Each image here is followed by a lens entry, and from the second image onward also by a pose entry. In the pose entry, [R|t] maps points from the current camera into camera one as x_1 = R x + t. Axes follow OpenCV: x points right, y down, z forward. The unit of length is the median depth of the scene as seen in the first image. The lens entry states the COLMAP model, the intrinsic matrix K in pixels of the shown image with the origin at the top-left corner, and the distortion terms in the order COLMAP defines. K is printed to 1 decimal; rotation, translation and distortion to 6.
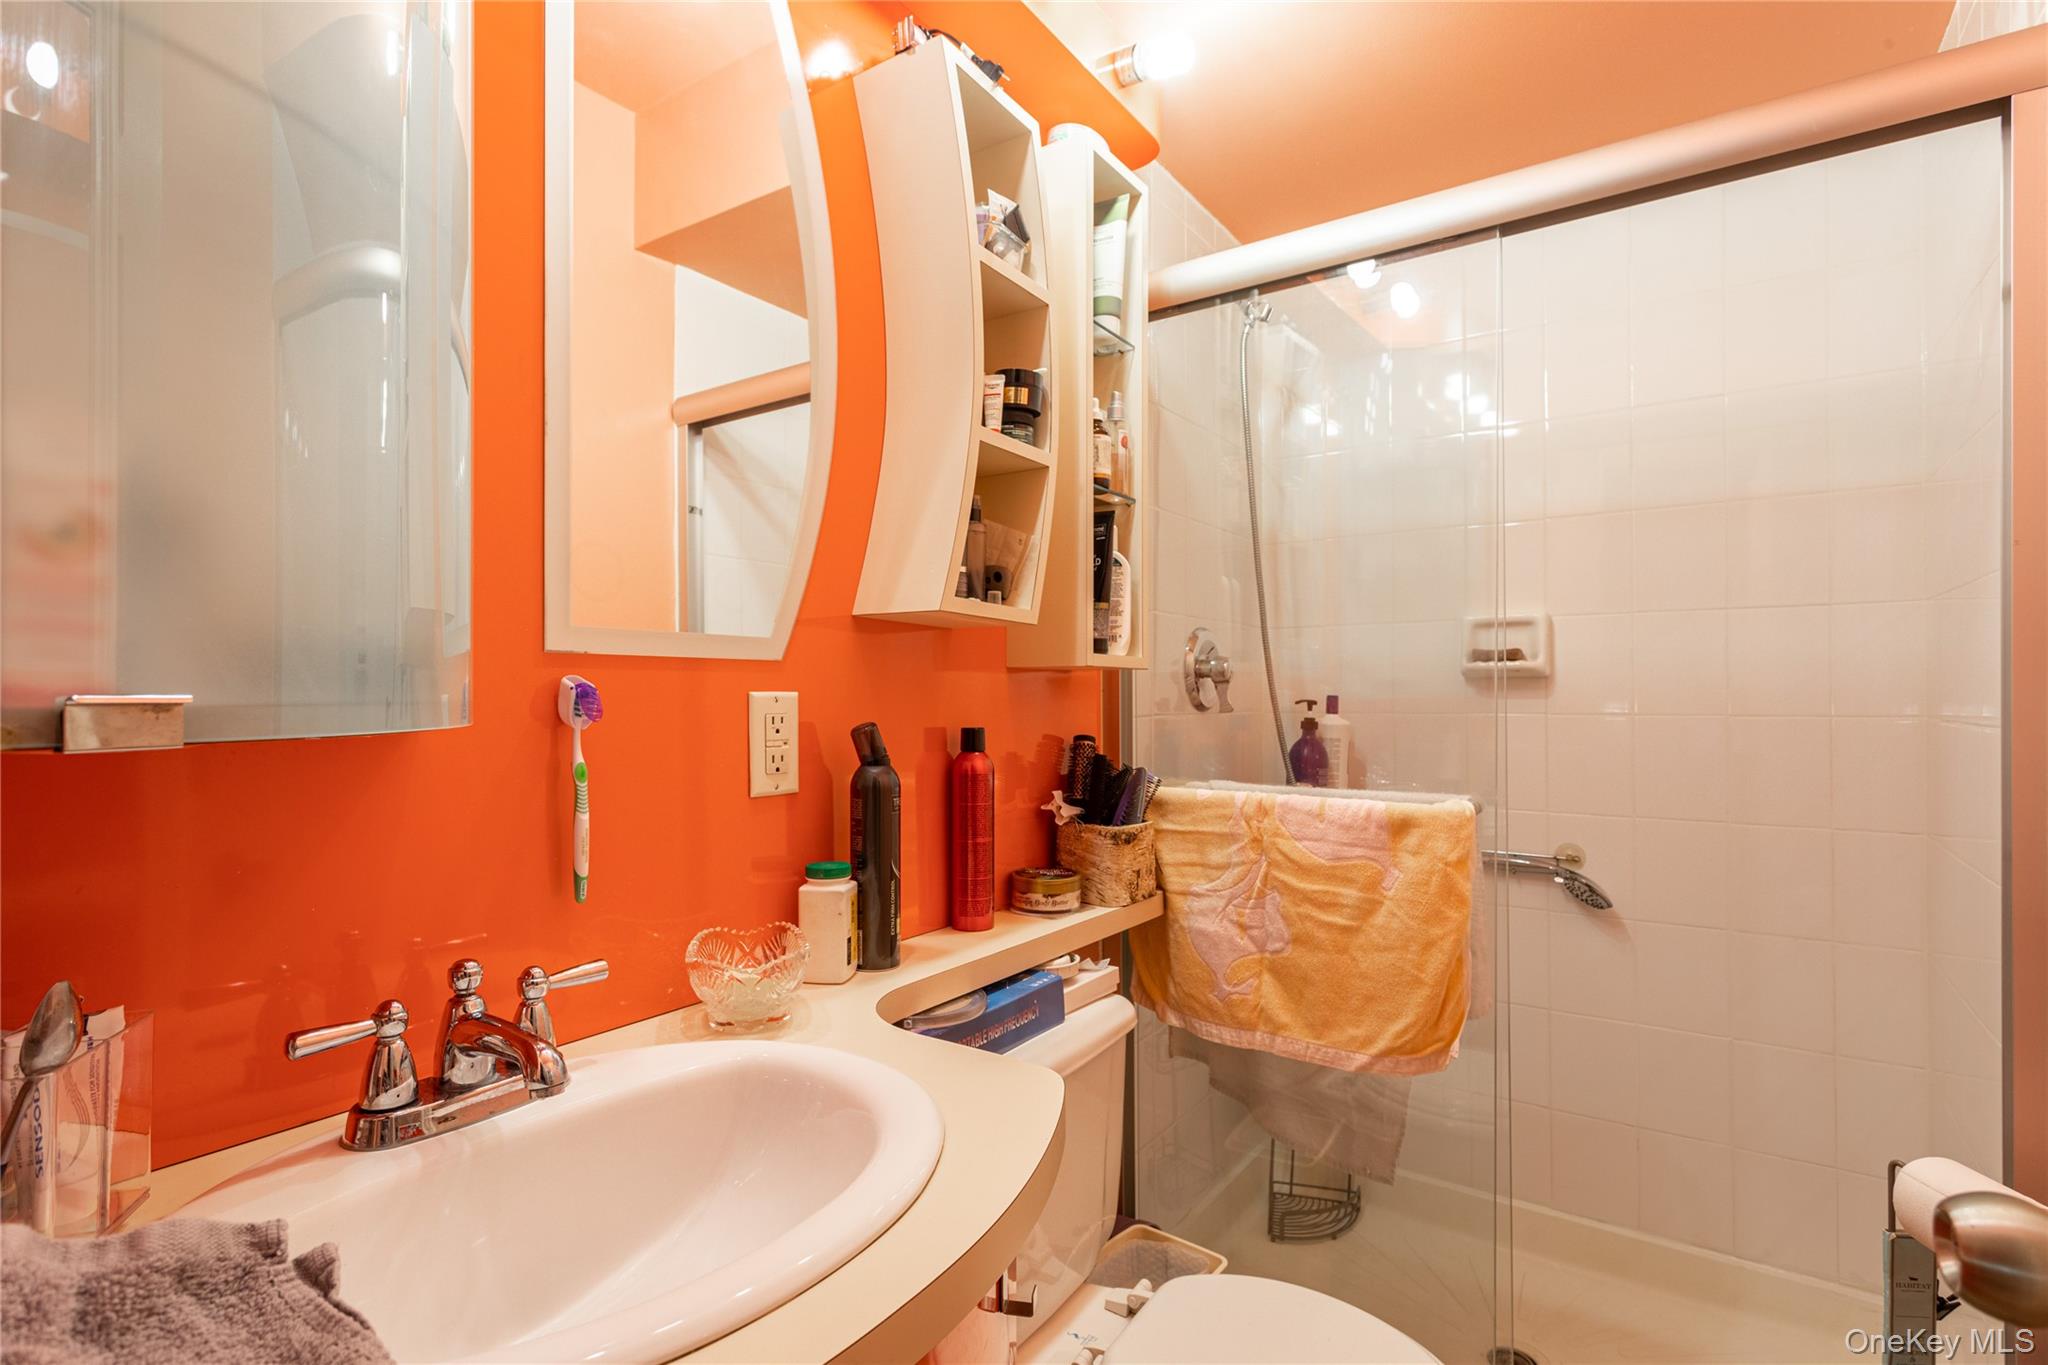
lens RADIAL K [[985.4, 0, 1018.2], [0, 985.4, 686.6], [0, 0, 1]] dist [0.000843, 0.001068]
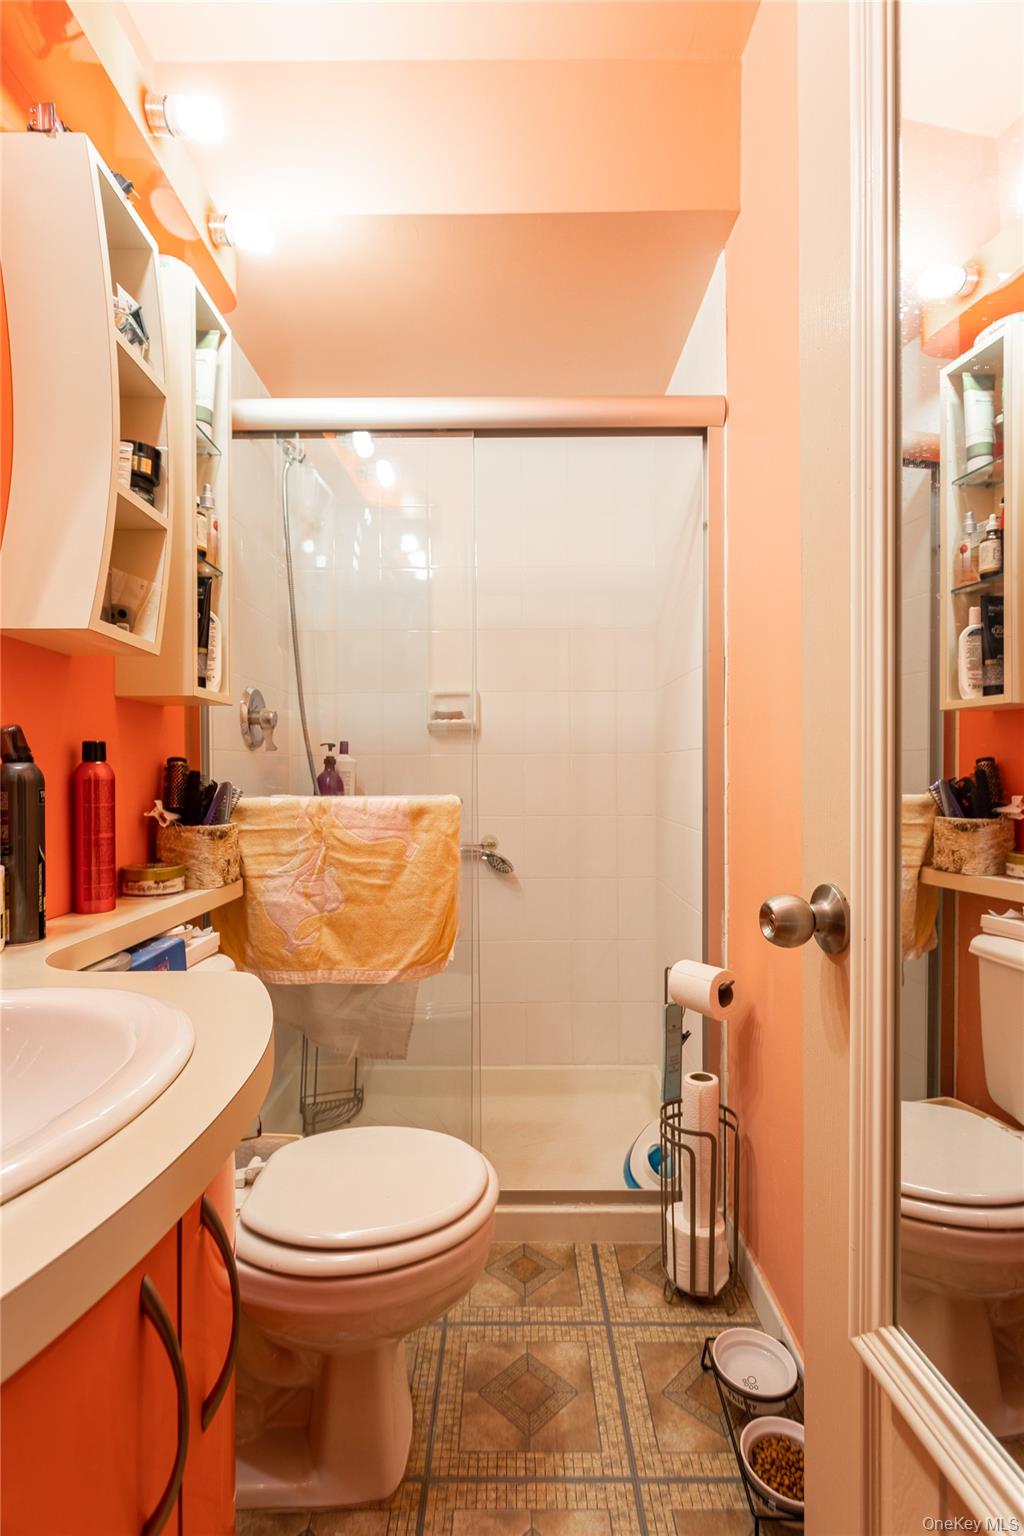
lens RADIAL K [[739.0, 0, 512.0], [0, 739.0, 768.0], [0, 0, 1]] dist [0.000843, 0.001068]
pose [[0.822495, -0.001254, 0.568771, -0.123900], [-0.001582, 0.999989, 0.004492, 0.062051], [-0.568770, -0.004595, 0.822484, -0.005221]]
